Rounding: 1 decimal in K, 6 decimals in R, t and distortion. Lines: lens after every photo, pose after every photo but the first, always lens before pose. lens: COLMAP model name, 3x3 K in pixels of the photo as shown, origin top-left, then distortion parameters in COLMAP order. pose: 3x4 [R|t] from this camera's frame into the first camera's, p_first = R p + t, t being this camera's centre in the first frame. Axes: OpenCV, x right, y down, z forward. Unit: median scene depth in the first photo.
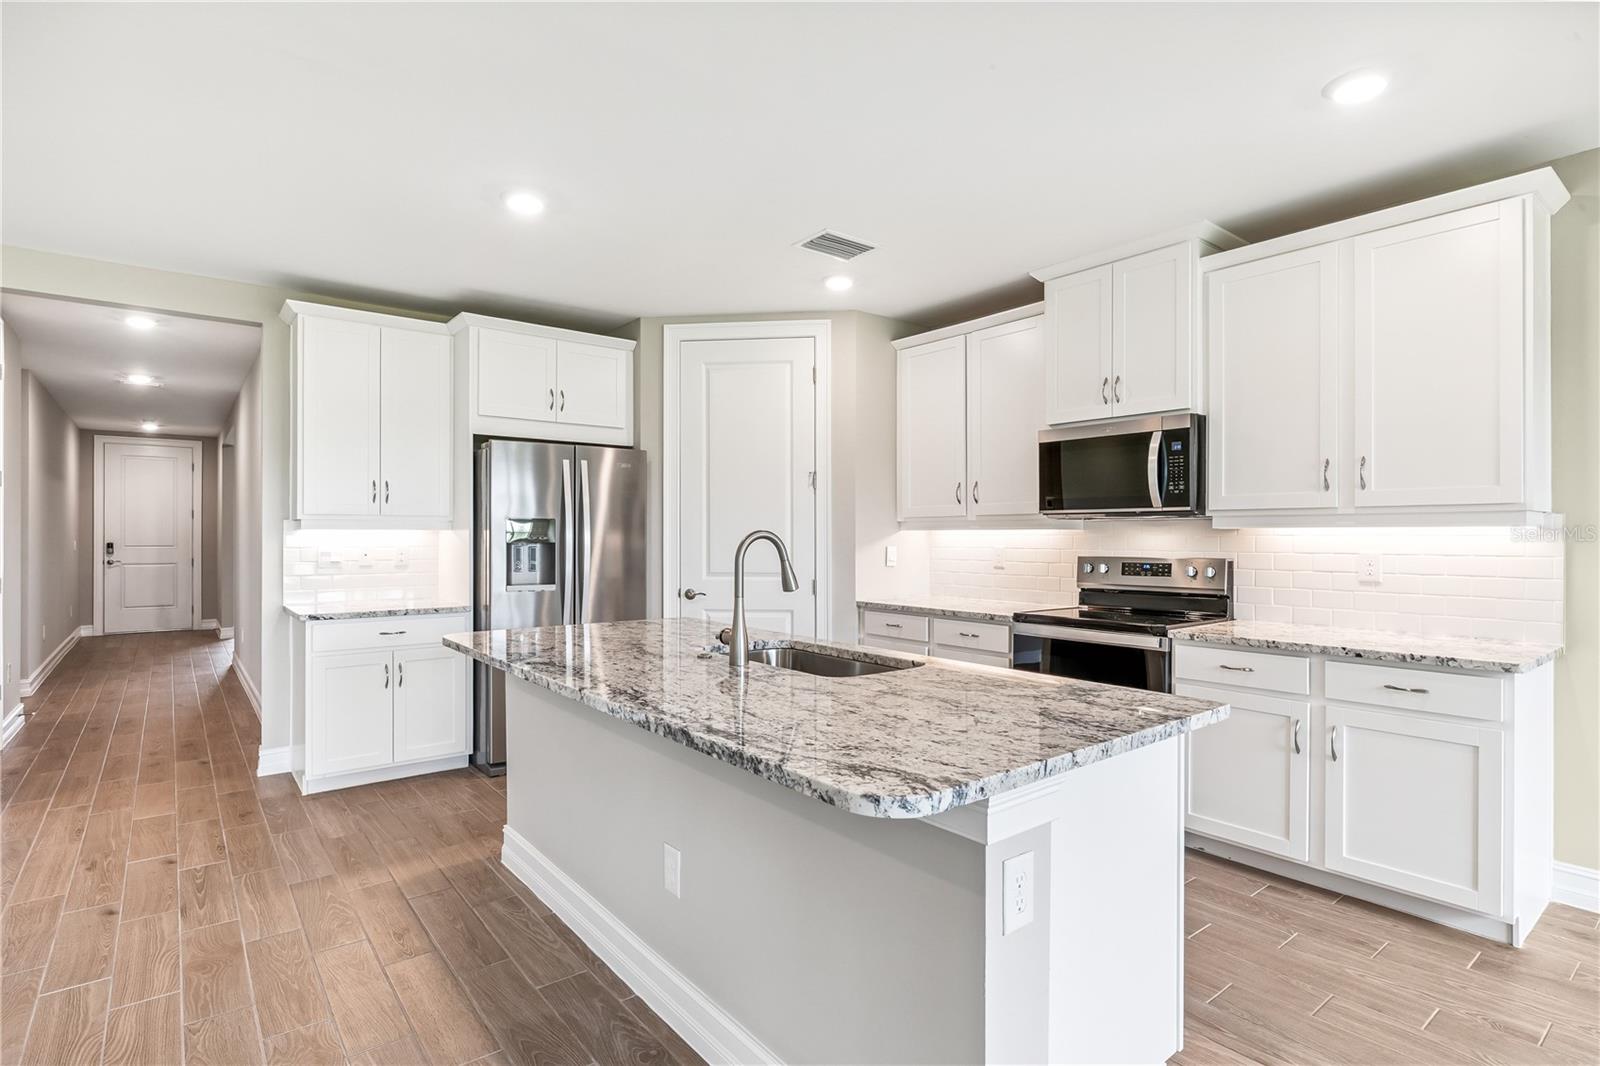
lens RADIAL K [[797.9, 0, 792.7], [0, 797.9, 534.4], [0, 0, 1]] dist [-0.013892, 0.000810]
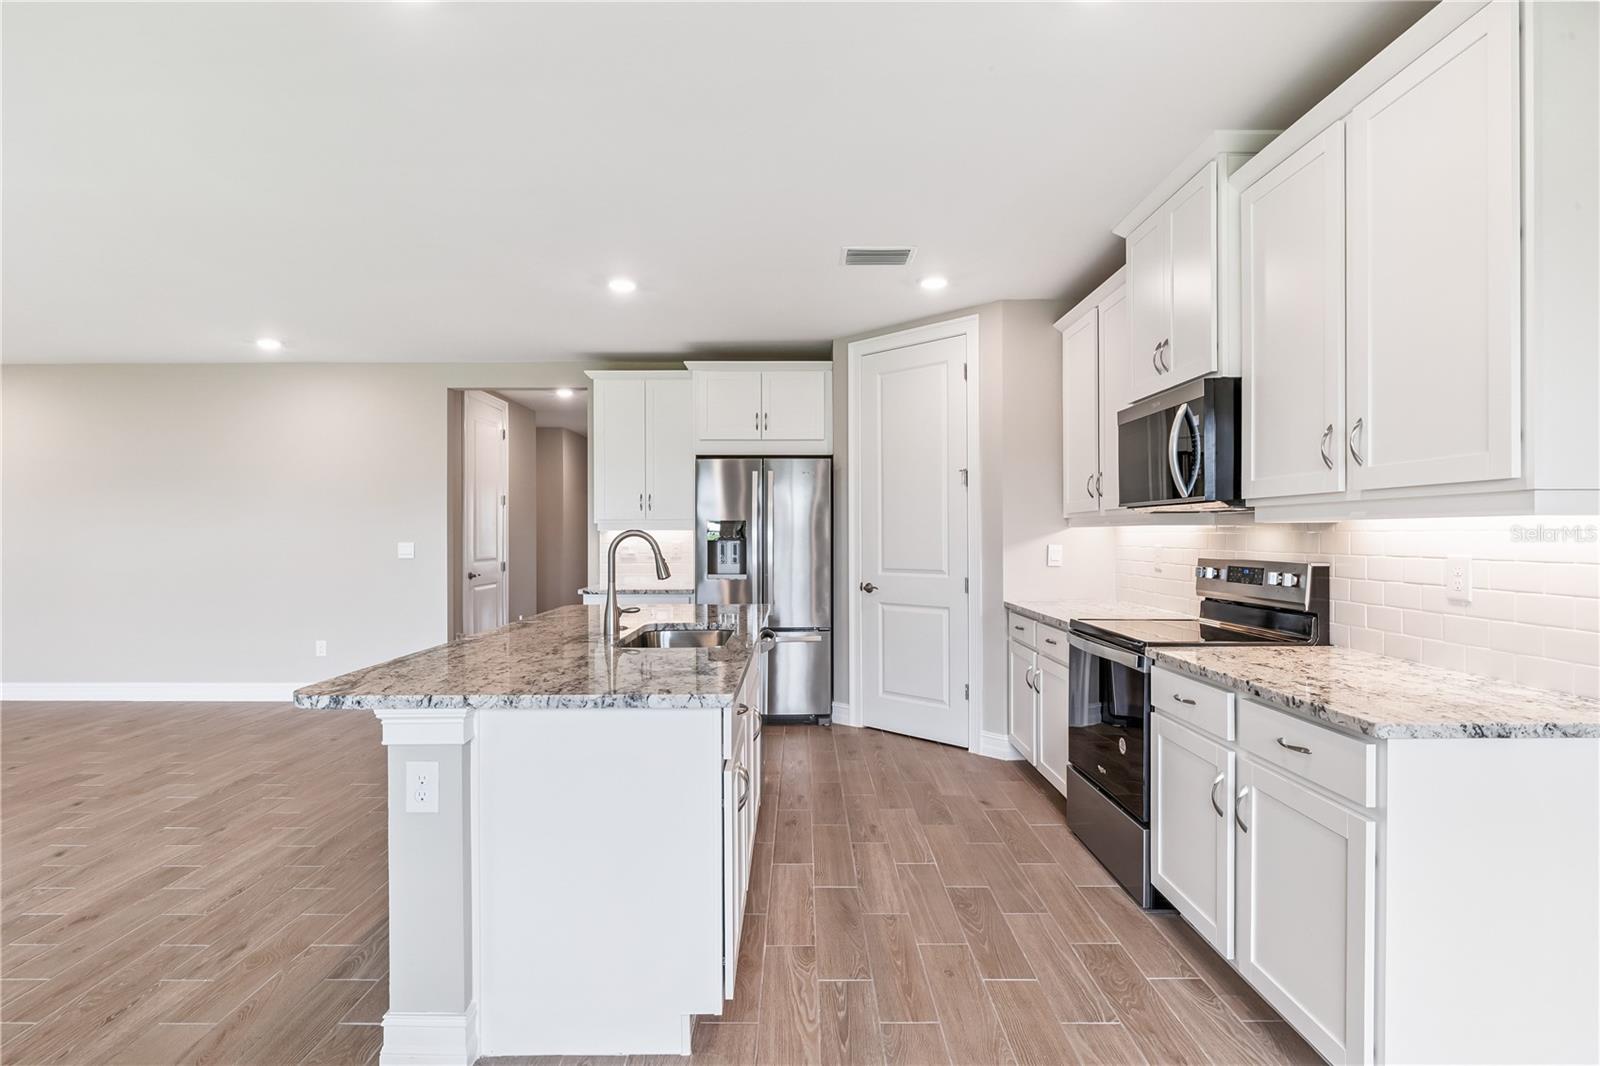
lens RADIAL K [[797.9, 0, 797.8], [0, 797.9, 534.3], [0, 0, 1]] dist [-0.013892, 0.000810]
pose [[0.786818, -0.002658, -0.617179, 0.564620], [0.003569, 0.999994, 0.000243, 0.001682], [0.617175, -0.002394, 0.786823, 0.103236]]
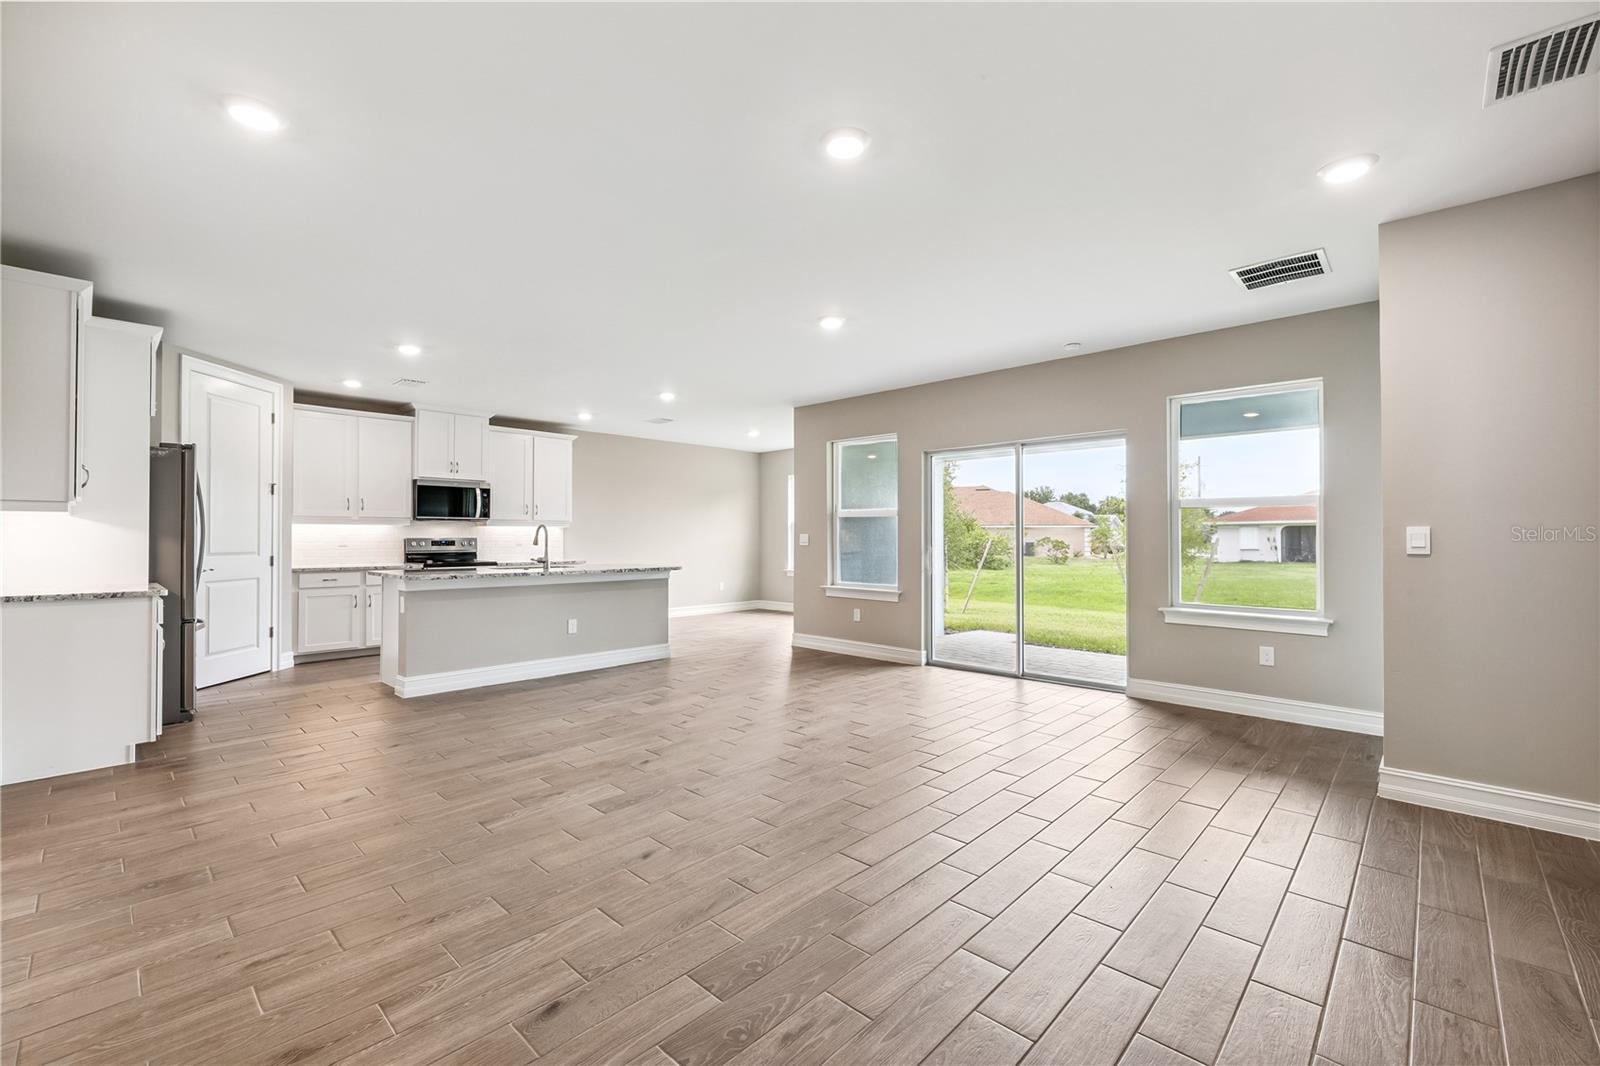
lens RADIAL K [[692.8, 0, 792.4], [0, 692.8, 525.9], [0, 0, 1]] dist [0.020785, -0.001671]
pose [[-0.127305, 0.016386, 0.991728, -1.656427], [-0.001314, 0.999860, -0.016689, 0.025304], [-0.991863, -0.003428, -0.127266, 0.239956]]
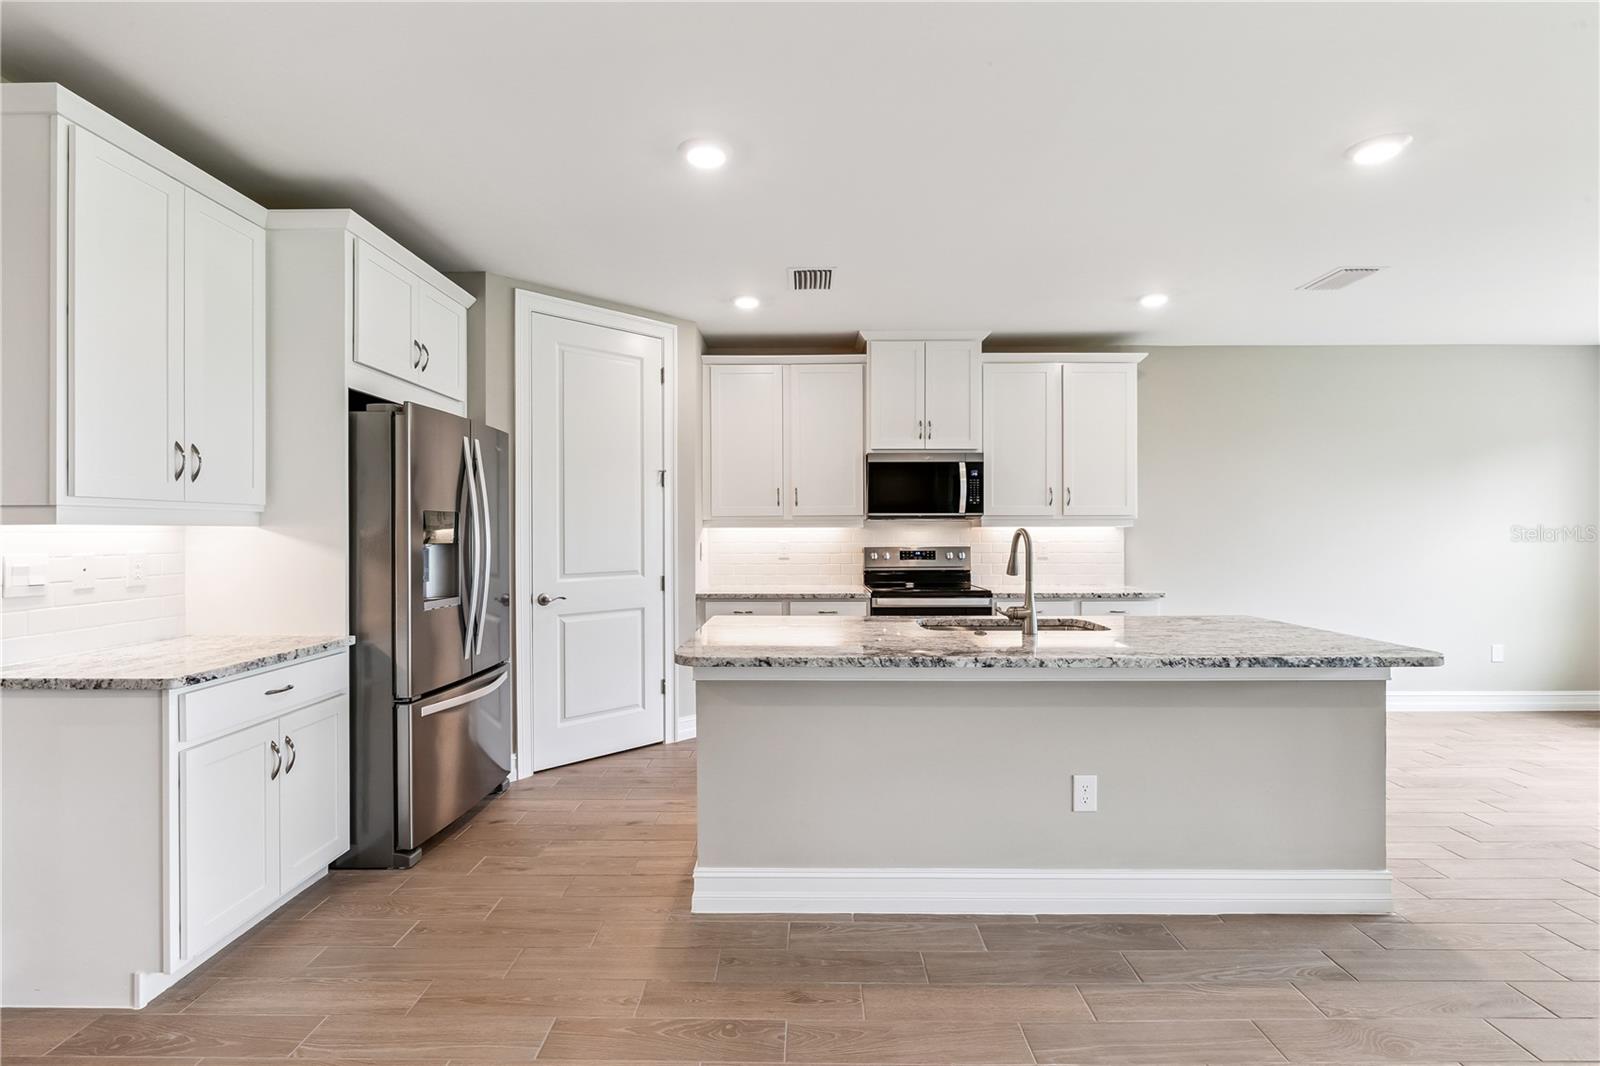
lens RADIAL K [[738.6, 0, 793.1], [0, 738.6, 531.2], [0, 0, 1]] dist [-0.008051, 0.000270]
pose [[0.628378, -0.002006, 0.777906, -0.718914], [0.001955, 0.999998, 0.001000, -0.001351], [-0.777906, 0.000893, 0.628380, 0.324609]]
